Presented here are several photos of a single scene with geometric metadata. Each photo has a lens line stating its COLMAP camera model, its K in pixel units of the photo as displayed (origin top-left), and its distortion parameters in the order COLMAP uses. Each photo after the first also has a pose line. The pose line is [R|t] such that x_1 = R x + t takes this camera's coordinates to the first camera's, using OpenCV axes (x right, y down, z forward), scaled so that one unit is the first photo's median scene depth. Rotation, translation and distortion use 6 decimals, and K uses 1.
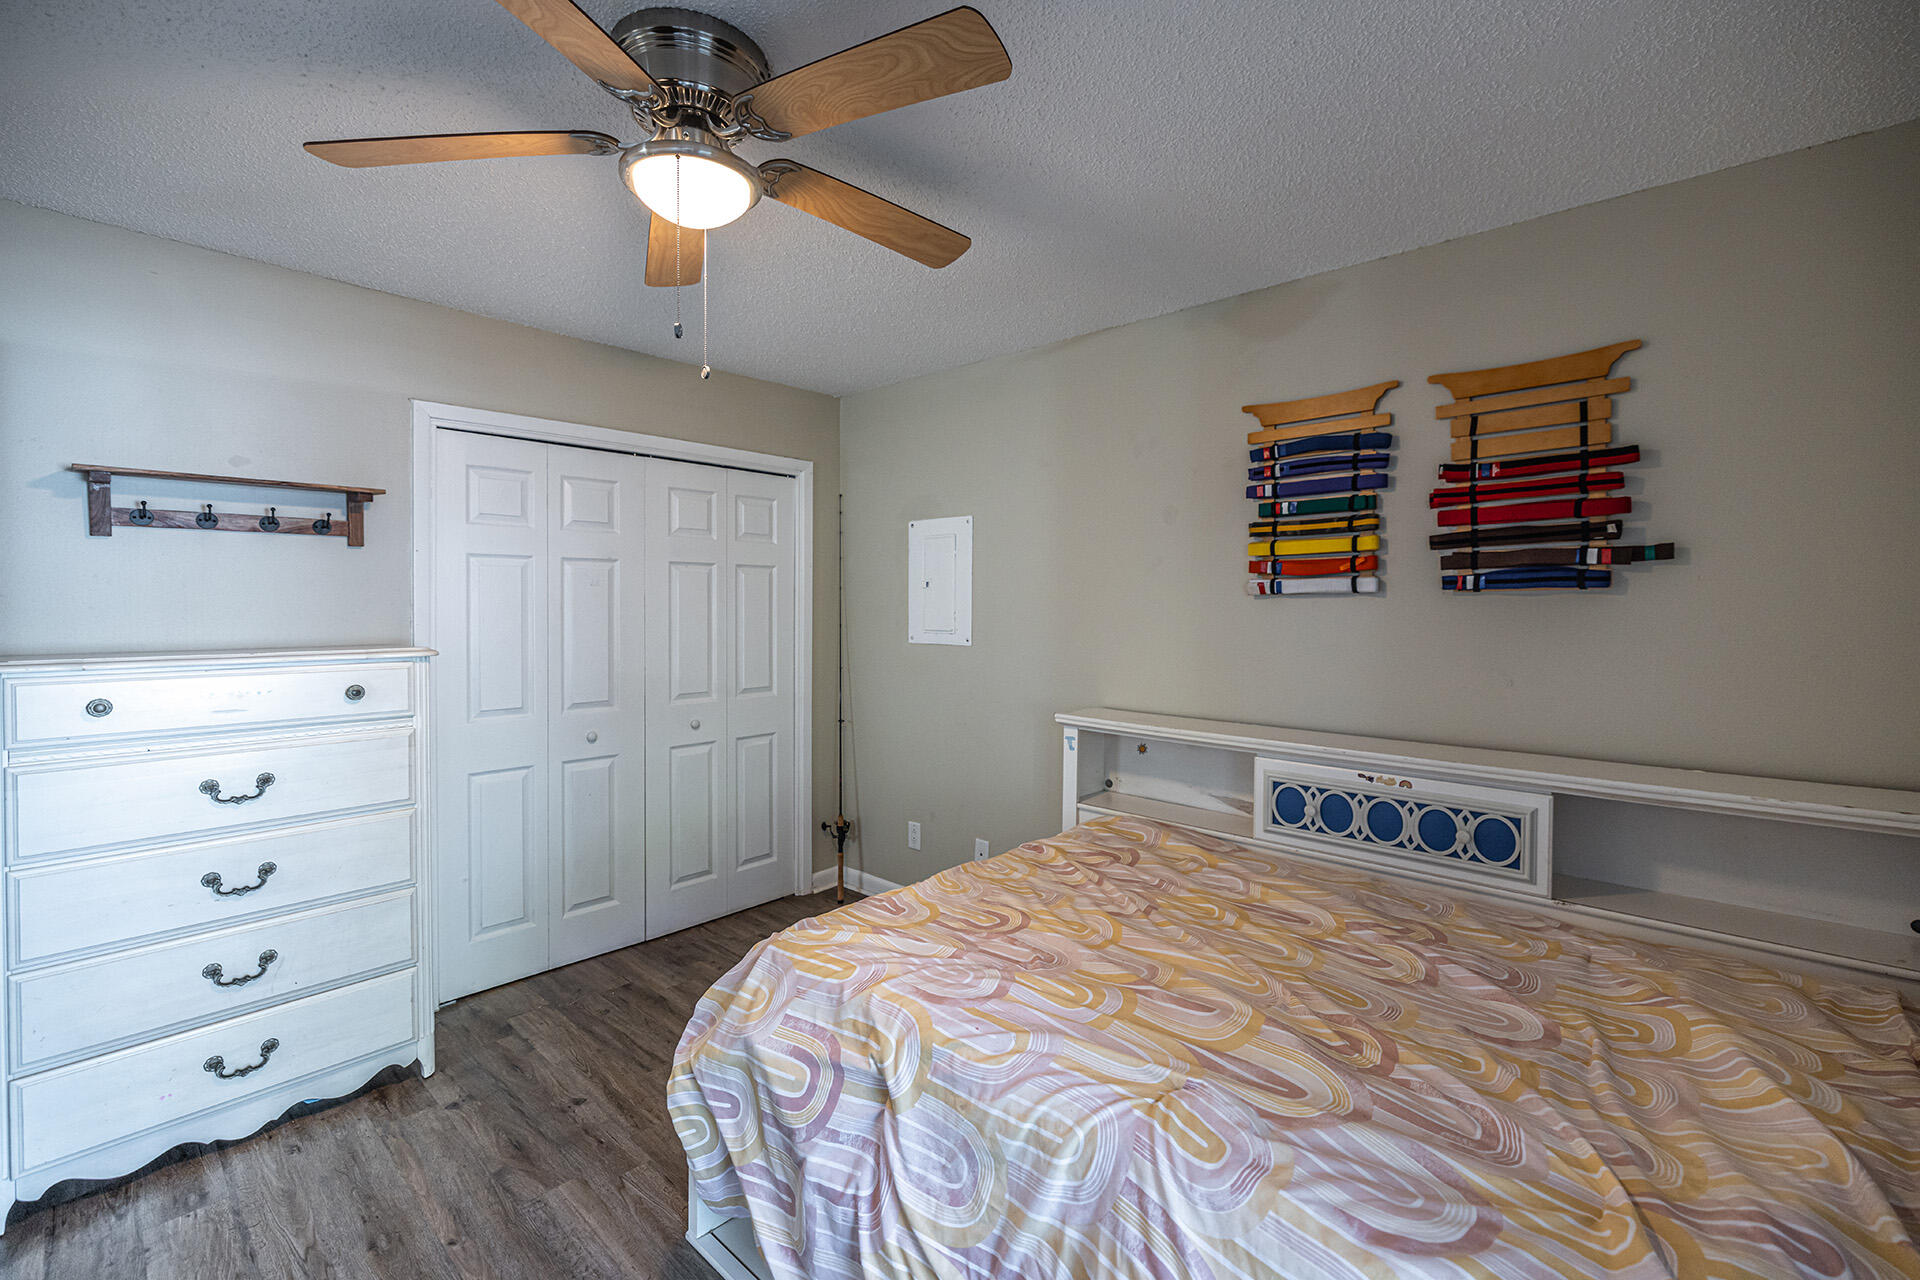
lens RADIAL K [[825.8, 0, 964.0], [0, 825.8, 609.1], [0, 0, 1]] dist [0.001692, -0.000058]
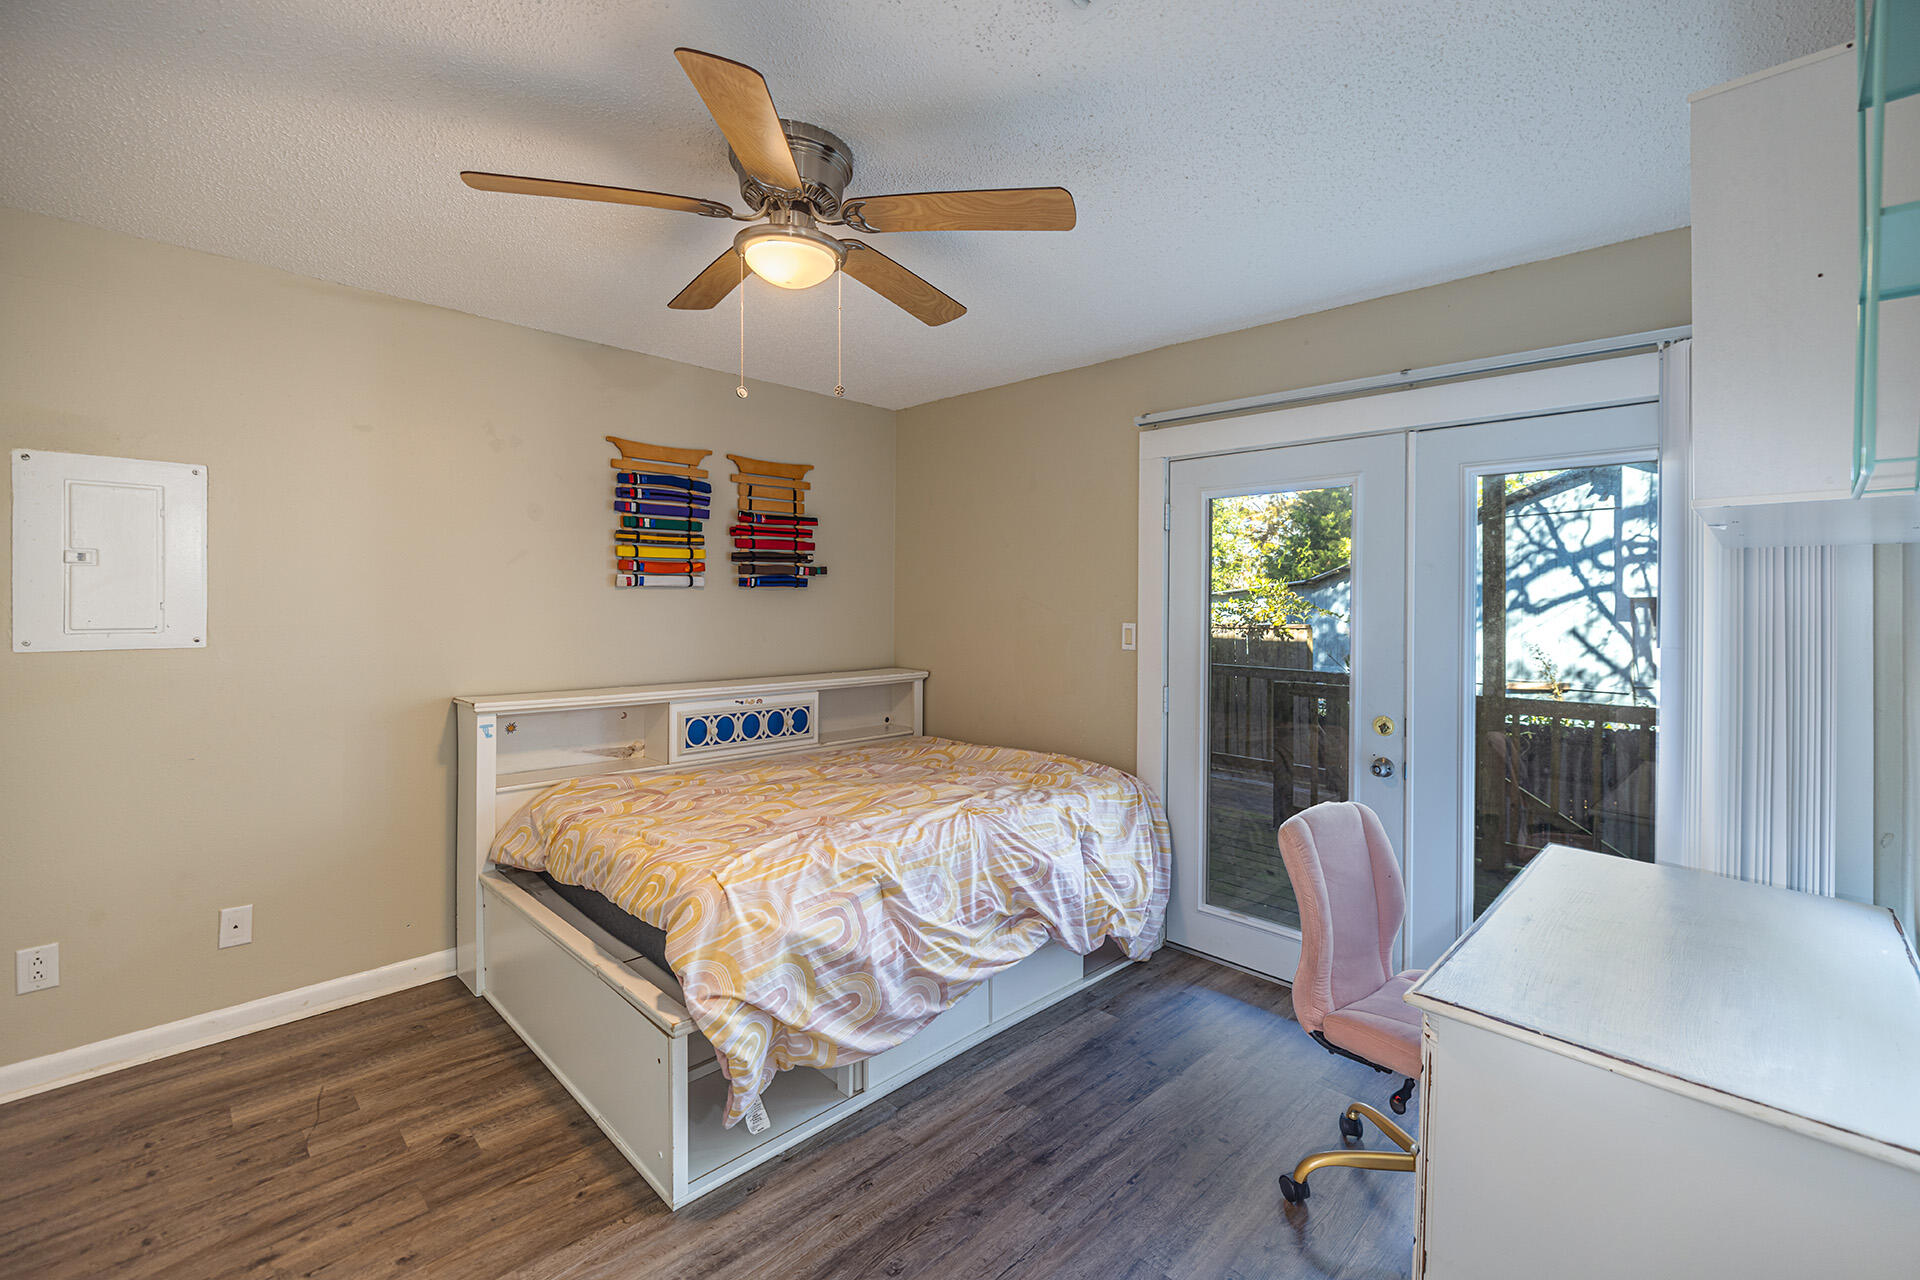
lens RADIAL K [[825.8, 0, 974.7], [0, 825.8, 611.9], [0, 0, 1]] dist [0.001692, -0.000058]
pose [[0.031483, -0.016226, 0.999373, -1.042369], [-0.002989, 0.999862, 0.016328, 0.000083], [-0.999500, -0.003501, 0.031431, 0.463076]]
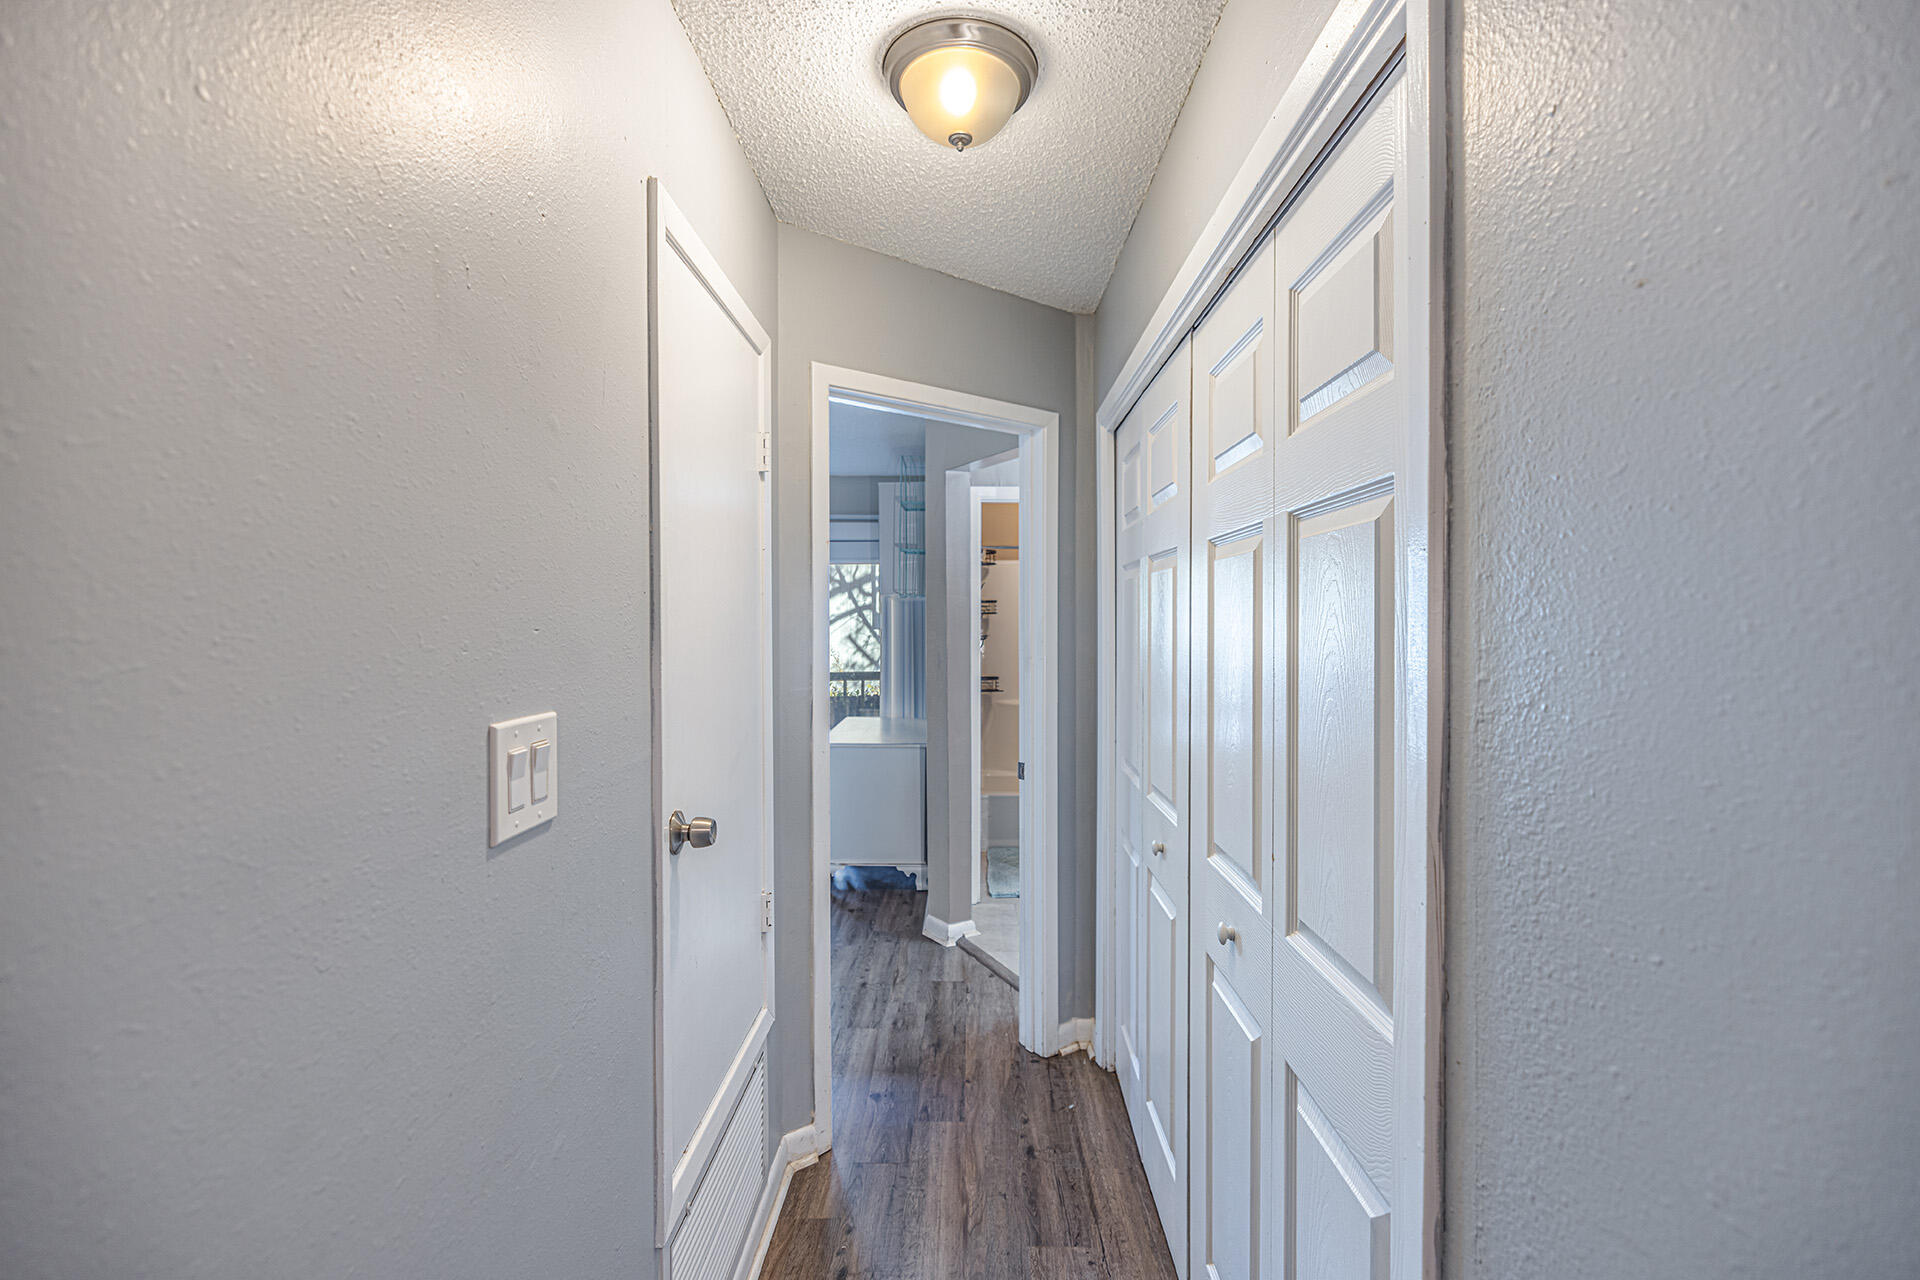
lens RADIAL K [[825.8, 0, 959.1], [0, 825.8, 627.9], [0, 0, 1]] dist [0.001692, -0.000058]
pose [[-0.665043, -0.012036, 0.746708, -2.069041], [-0.006089, 0.999924, 0.010694, 0.027737], [-0.746780, 0.002565, -0.665066, 1.157573]]
